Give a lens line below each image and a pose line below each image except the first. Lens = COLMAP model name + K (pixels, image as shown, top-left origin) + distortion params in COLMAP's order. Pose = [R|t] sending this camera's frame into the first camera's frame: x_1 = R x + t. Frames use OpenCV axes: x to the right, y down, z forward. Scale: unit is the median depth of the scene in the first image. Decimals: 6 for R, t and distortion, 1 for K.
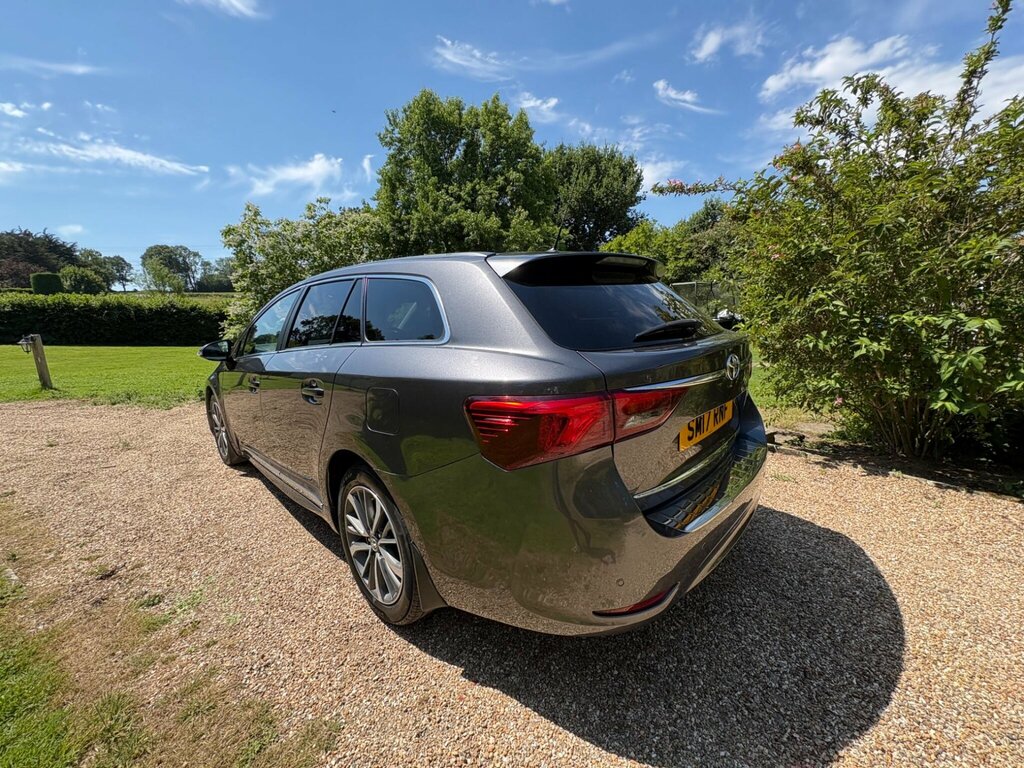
lens RADIAL K [[406.7, 0, 513.6], [0, 406.7, 385.0], [0, 0, 1]] dist [0.000781, -0.000283]
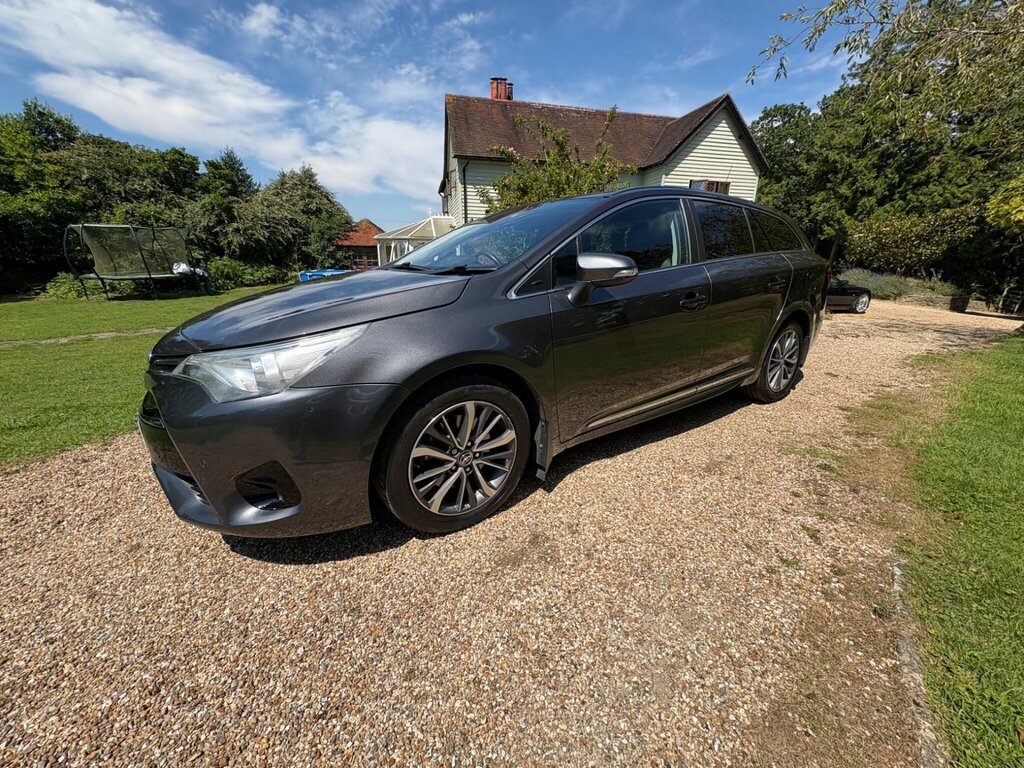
lens RADIAL K [[406.7, 0, 513.5], [0, 406.7, 382.8], [0, 0, 1]] dist [0.000781, -0.000283]
pose [[0.192280, -0.247892, 0.949515, -0.157036], [0.169029, 0.961475, 0.216785, -0.008847], [-0.966673, 0.118812, 0.226774, 0.116732]]
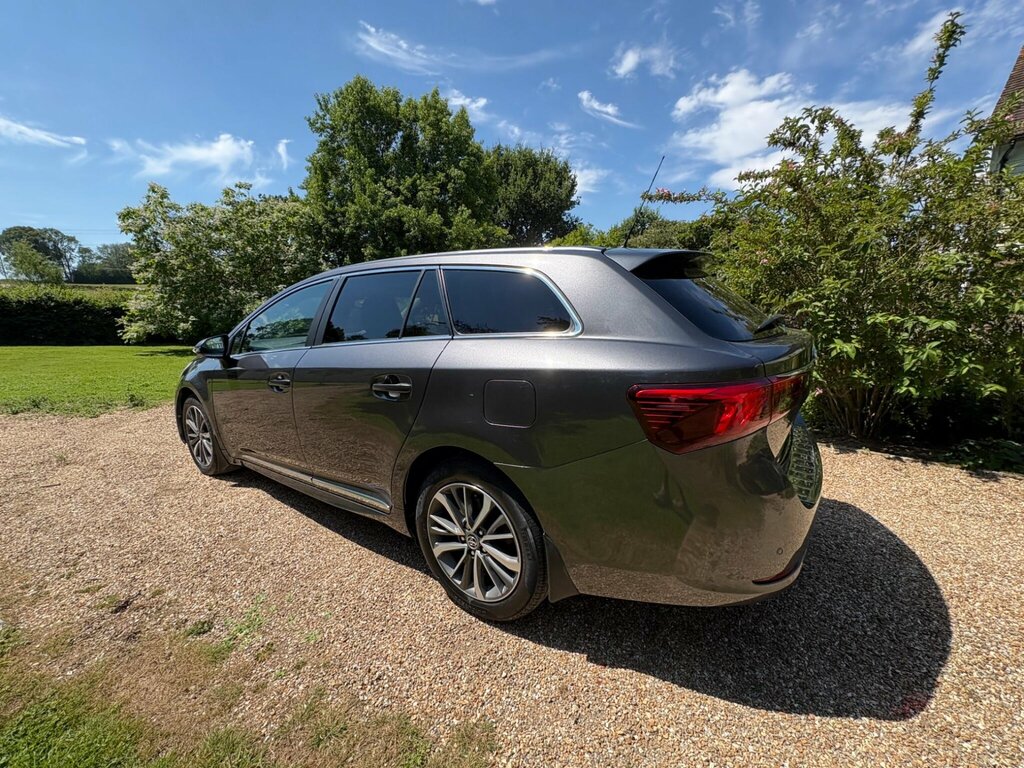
lens RADIAL K [[406.7, 0, 514.3], [0, 406.7, 384.8], [0, 0, 1]] dist [0.000781, -0.000283]
pose [[0.986433, -0.016796, 0.163300, -0.025949], [0.016717, 0.999859, 0.001861, 0.000930], [-0.163309, 0.000894, 0.986575, 0.001311]]
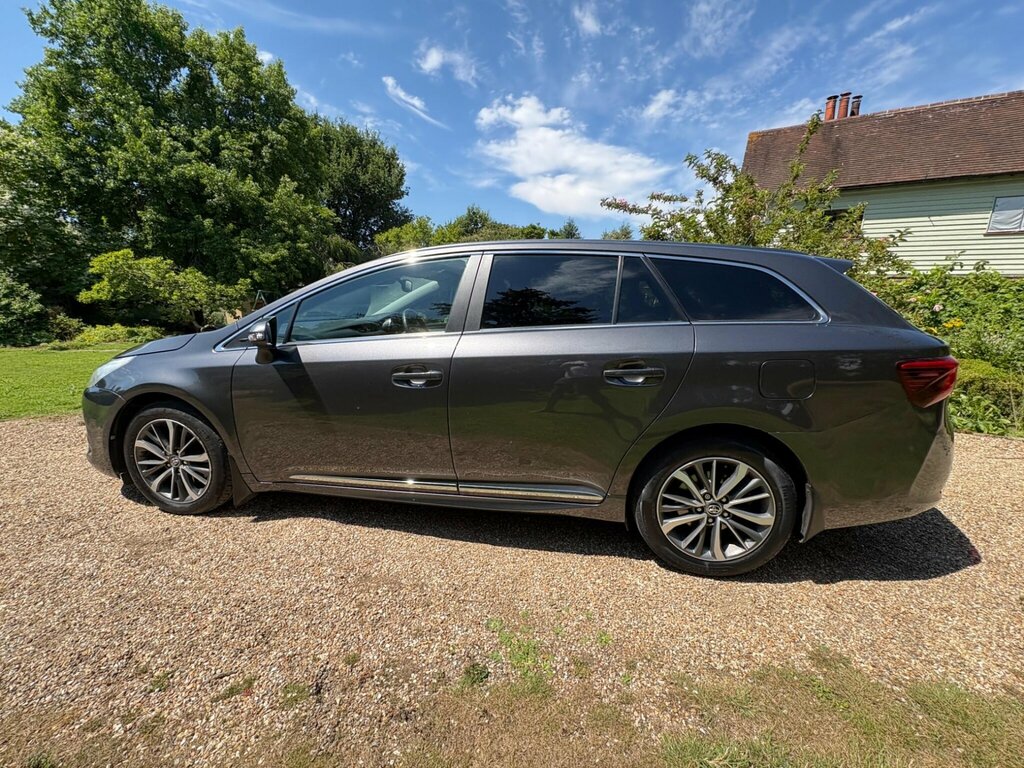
lens RADIAL K [[406.7, 0, 513.2], [0, 406.7, 384.0], [0, 0, 1]] dist [0.000781, -0.000283]
pose [[0.822839, -0.059109, 0.565192, -0.089144], [0.052902, 0.998224, 0.027378, 0.000136], [-0.565807, 0.007372, 0.824505, 0.026856]]
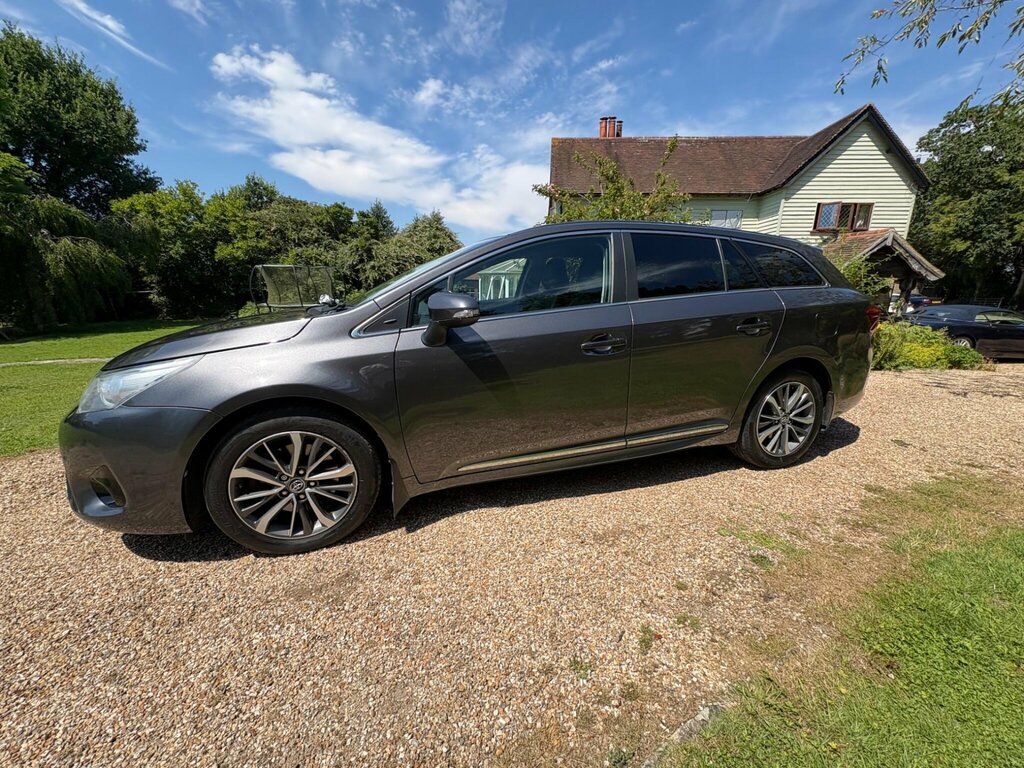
lens RADIAL K [[406.7, 0, 513.9], [0, 406.7, 383.3], [0, 0, 1]] dist [0.000781, -0.000283]
pose [[0.463314, -0.158334, 0.871935, -0.139888], [0.141237, 0.984526, 0.103731, -0.003337], [-0.874867, 0.075089, 0.478508, 0.074999]]
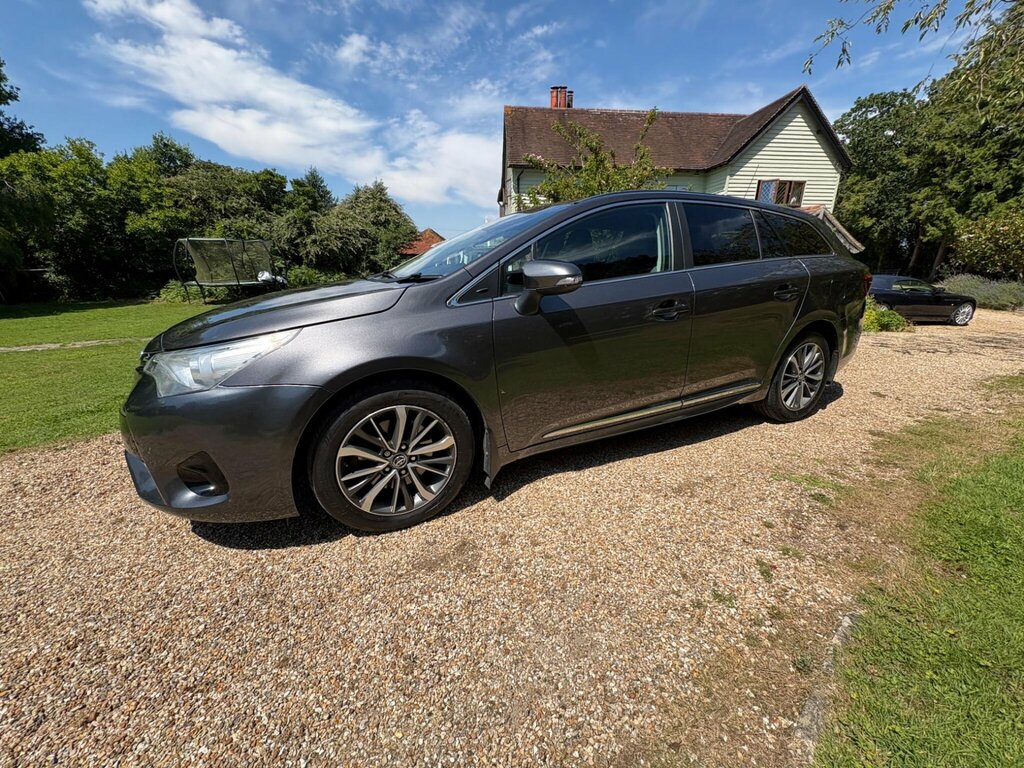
lens RADIAL K [[406.7, 0, 514.1], [0, 406.7, 382.9], [0, 0, 1]] dist [0.000781, -0.000283]
pose [[0.338110, -0.224051, 0.914048, -0.151614], [0.162691, 0.970540, 0.177718, -0.005712], [-0.926938, 0.088619, 0.364600, 0.097643]]
